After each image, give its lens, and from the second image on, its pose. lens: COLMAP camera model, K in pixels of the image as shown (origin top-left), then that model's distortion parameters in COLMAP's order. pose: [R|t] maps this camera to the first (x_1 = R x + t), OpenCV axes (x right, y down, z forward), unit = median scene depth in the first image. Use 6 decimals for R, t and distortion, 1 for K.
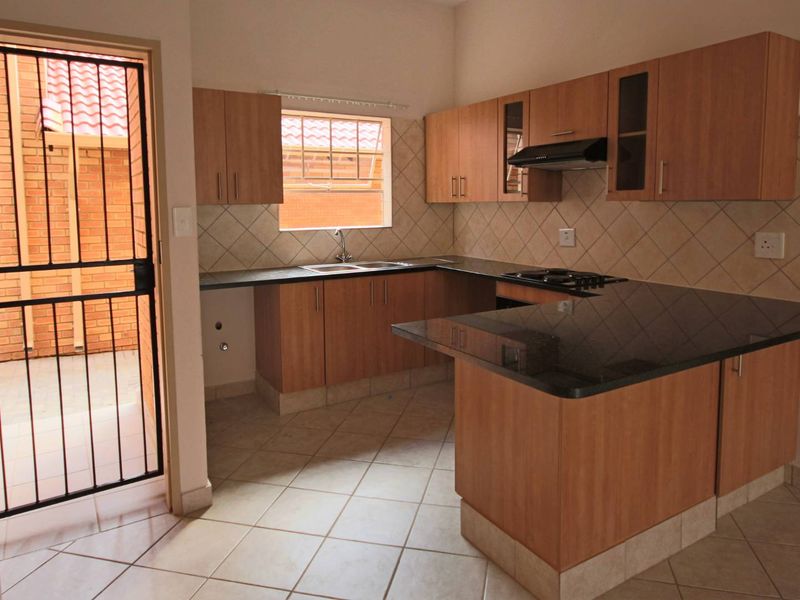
lens RADIAL K [[549.2, 0, 401.8], [0, 549.2, 250.2], [0, 0, 1]] dist [0.000166, 0.001292]
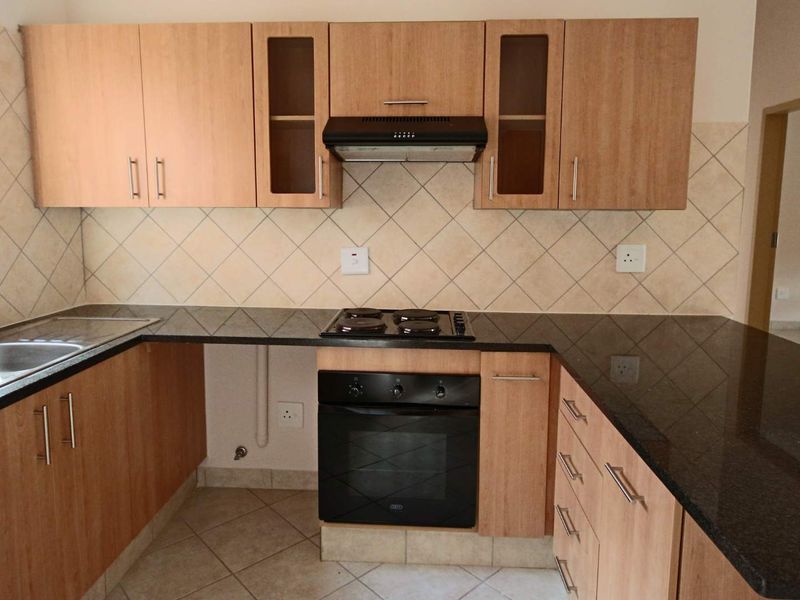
lens RADIAL K [[550.4, 0, 398.9], [0, 550.4, 273.0], [0, 0, 1]] dist [-0.000875, 0.002669]
pose [[0.562228, -0.086062, 0.822492, -0.232964], [0.062268, 0.996152, 0.061669, -0.047670], [-0.824634, 0.016542, 0.565424, 0.573007]]
